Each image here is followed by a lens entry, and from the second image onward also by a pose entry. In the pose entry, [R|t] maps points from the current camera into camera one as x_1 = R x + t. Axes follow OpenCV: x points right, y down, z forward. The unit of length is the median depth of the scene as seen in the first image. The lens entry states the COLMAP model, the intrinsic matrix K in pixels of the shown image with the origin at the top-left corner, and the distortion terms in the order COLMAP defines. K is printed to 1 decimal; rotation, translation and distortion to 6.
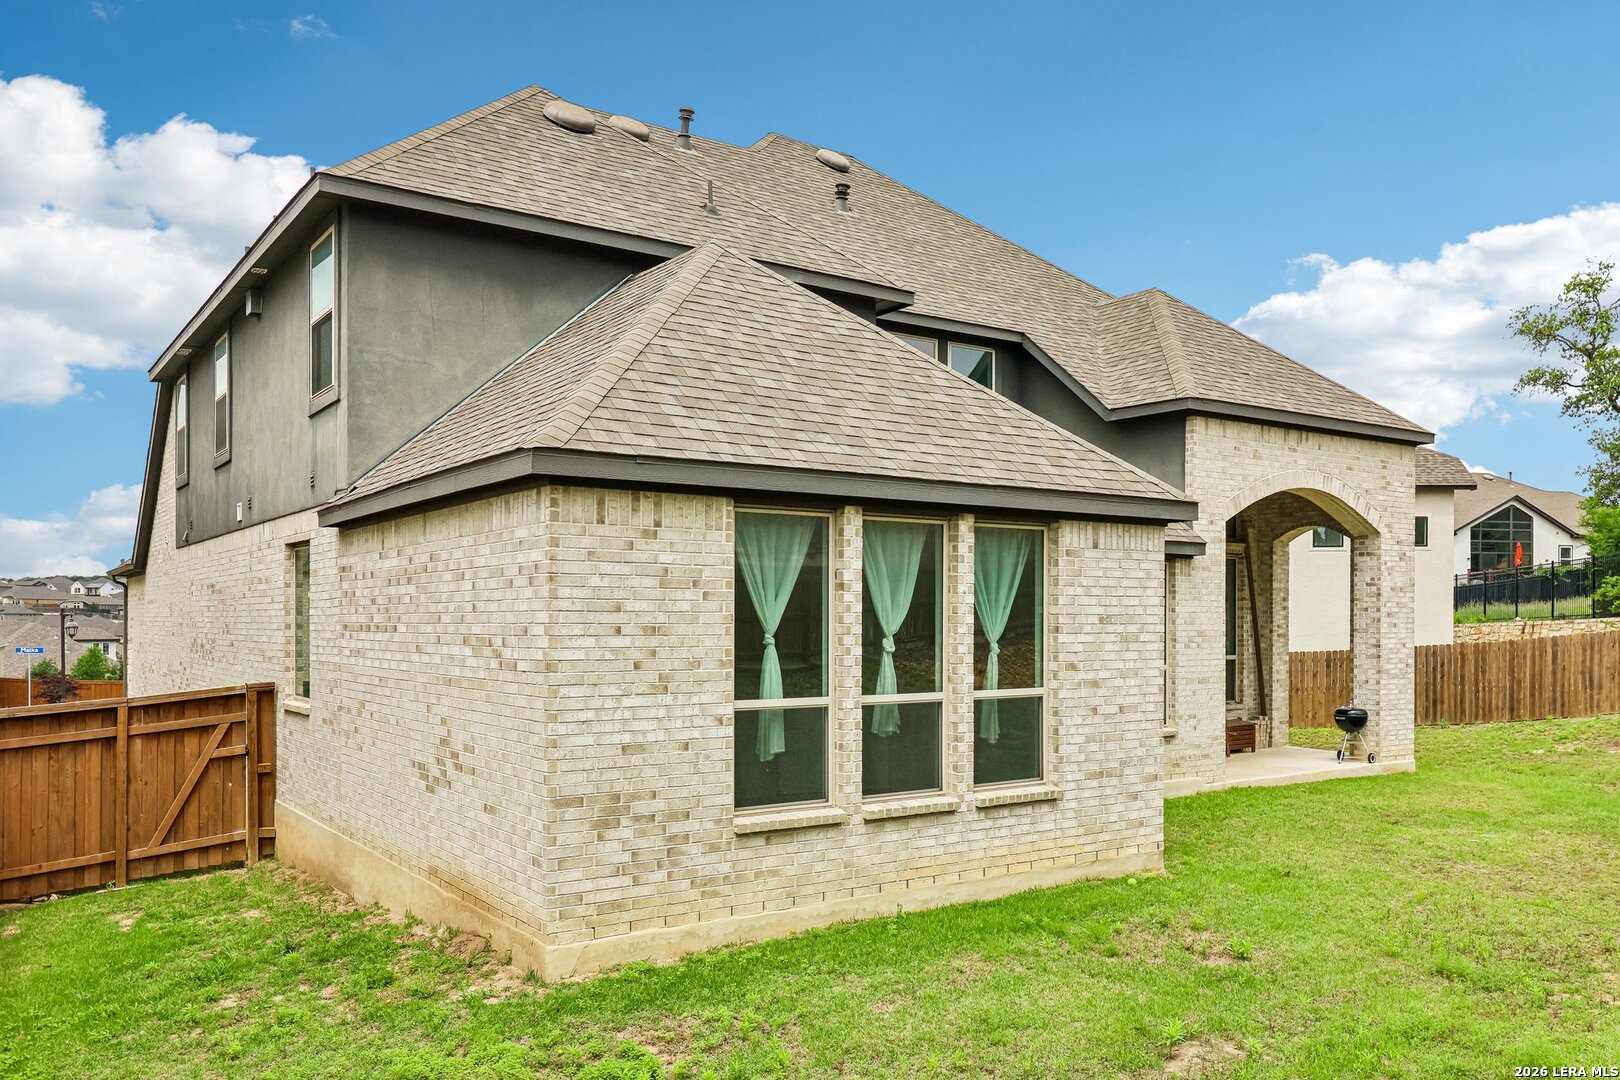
lens RADIAL K [[1258.3, 0, 828.6], [0, 1258.3, 617.5], [0, 0, 1]] dist [-0.003994, 0.021522]
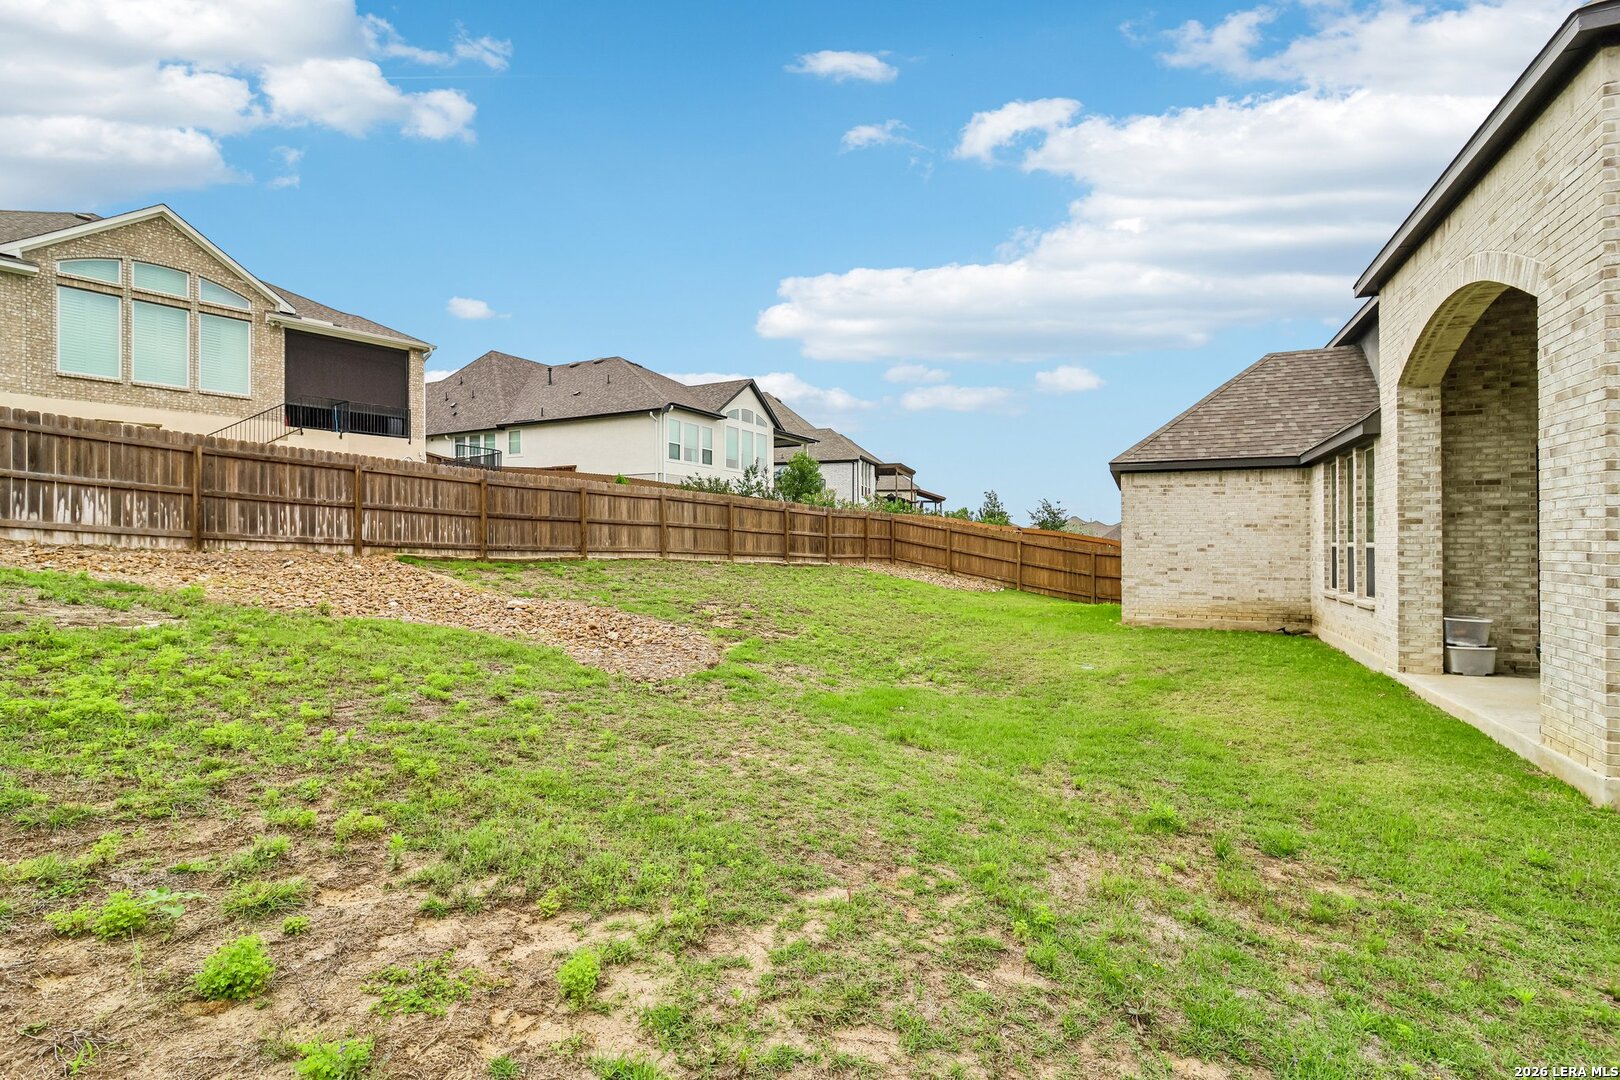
lens RADIAL K [[770.6, 0, 818.4], [0, 770.6, 546.9], [0, 0, 1]] dist [0.007401, -0.001090]
pose [[-0.854025, 0.002994, -0.520223, 1.792331], [0.004344, 0.999990, -0.001375, 0.072054], [0.520213, -0.003434, -0.854029, 2.341299]]
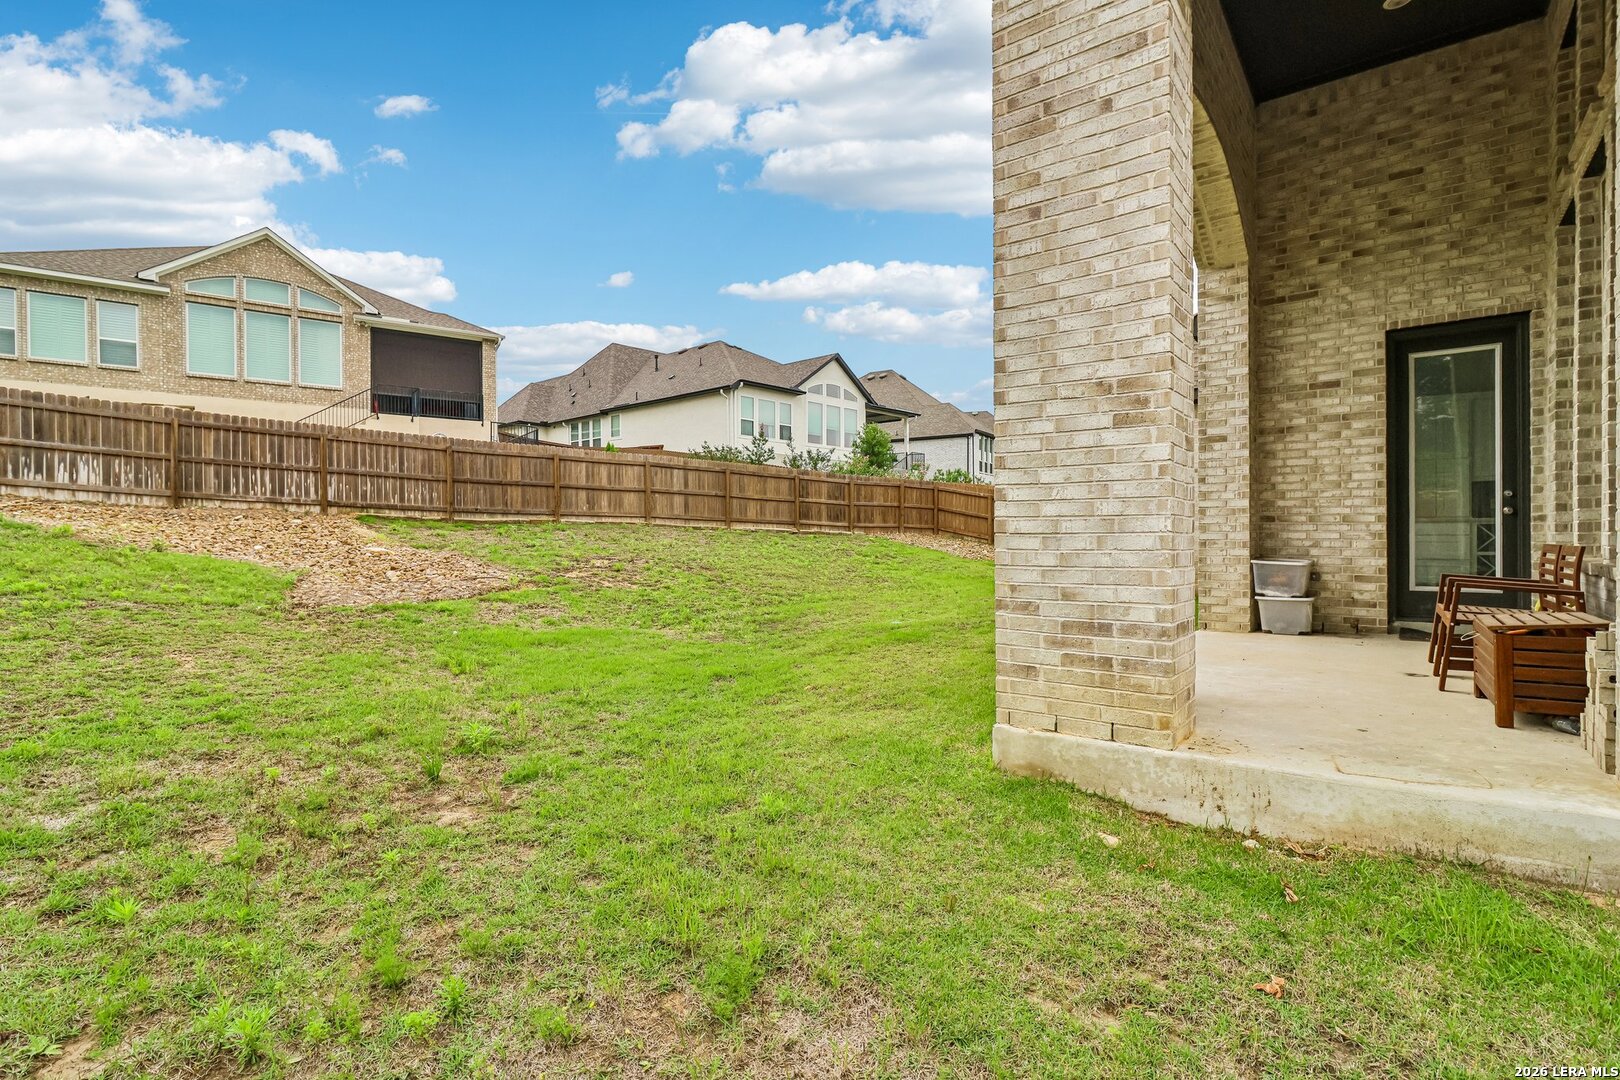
lens RADIAL K [[770.6, 0, 816.2], [0, 770.6, 536.9], [0, 0, 1]] dist [0.007401, -0.001090]
pose [[-0.957260, 0.006684, -0.289150, 1.217722], [0.006647, 0.999977, 0.001108, 0.139655], [0.289151, -0.000861, -0.957283, 2.530905]]
